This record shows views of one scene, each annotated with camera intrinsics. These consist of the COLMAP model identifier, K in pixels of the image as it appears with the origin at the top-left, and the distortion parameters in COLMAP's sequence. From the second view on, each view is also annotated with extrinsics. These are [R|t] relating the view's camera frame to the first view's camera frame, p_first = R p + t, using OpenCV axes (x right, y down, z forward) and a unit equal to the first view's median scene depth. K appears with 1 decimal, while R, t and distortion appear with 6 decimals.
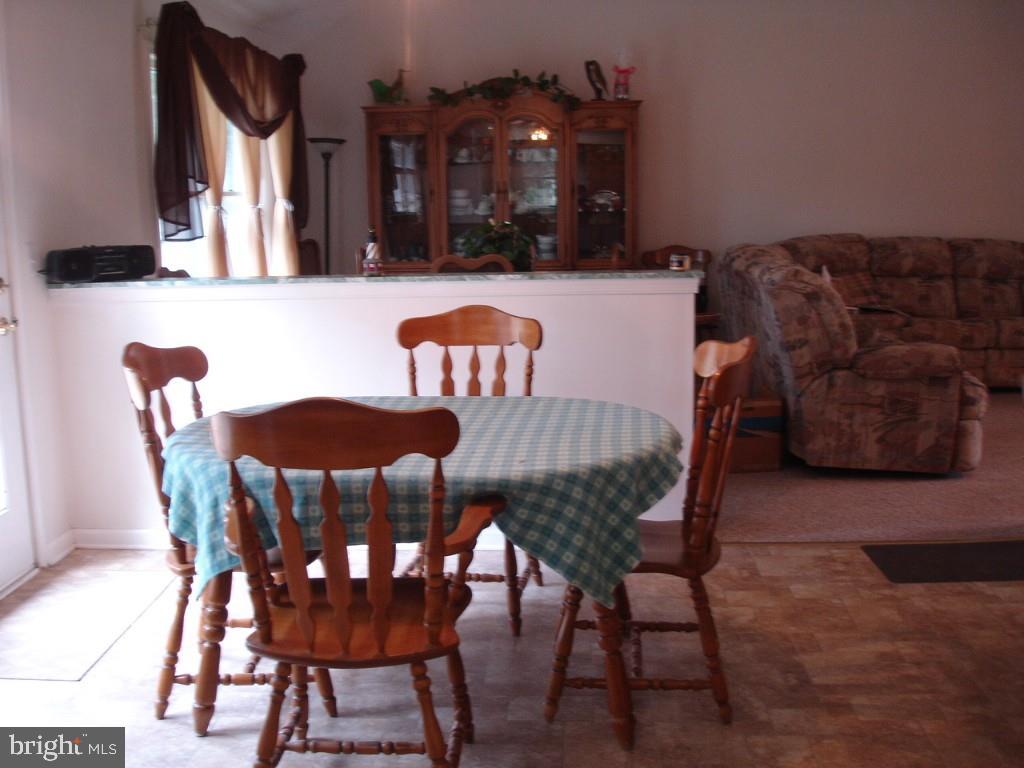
lens RADIAL K [[1151.3, 0, 525.1], [0, 1151.3, 383.9], [0, 0, 1]] dist [-0.057095, -0.156163]
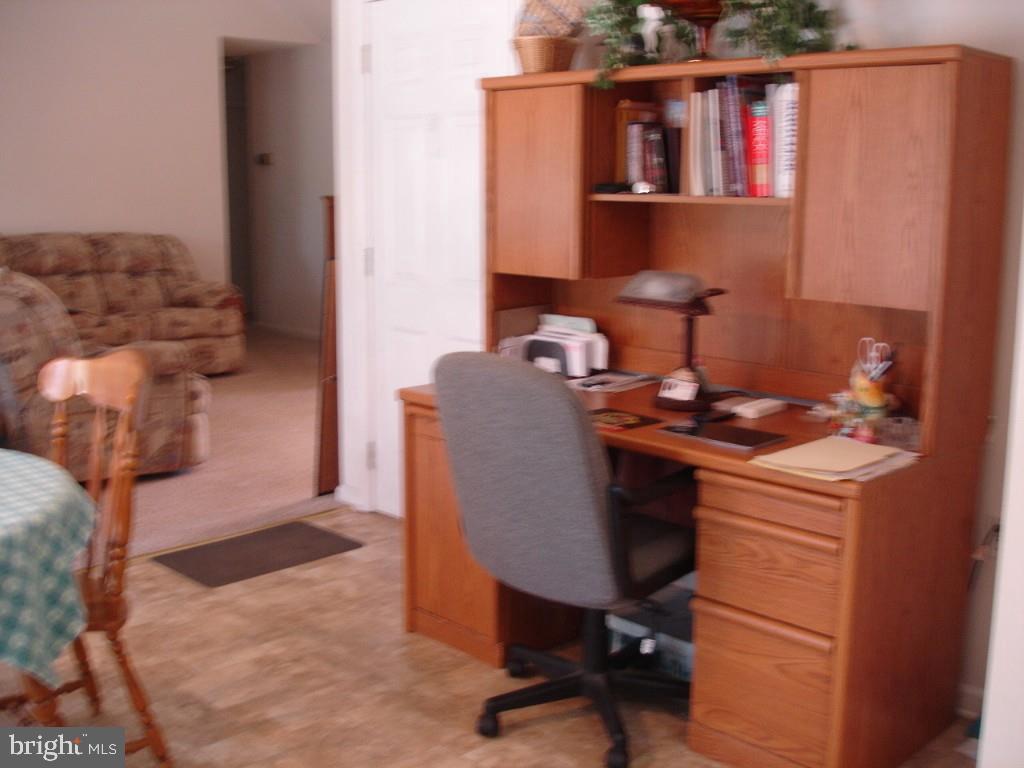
lens RADIAL K [[1151.3, 0, 525.1], [0, 1151.3, 383.9], [0, 0, 1]] dist [-0.057095, -0.156163]
pose [[0.689335, -0.108186, 0.716319, -0.131486], [0.103487, 0.993351, 0.050438, -0.015621], [-0.717013, 0.039361, 0.695948, 0.092012]]
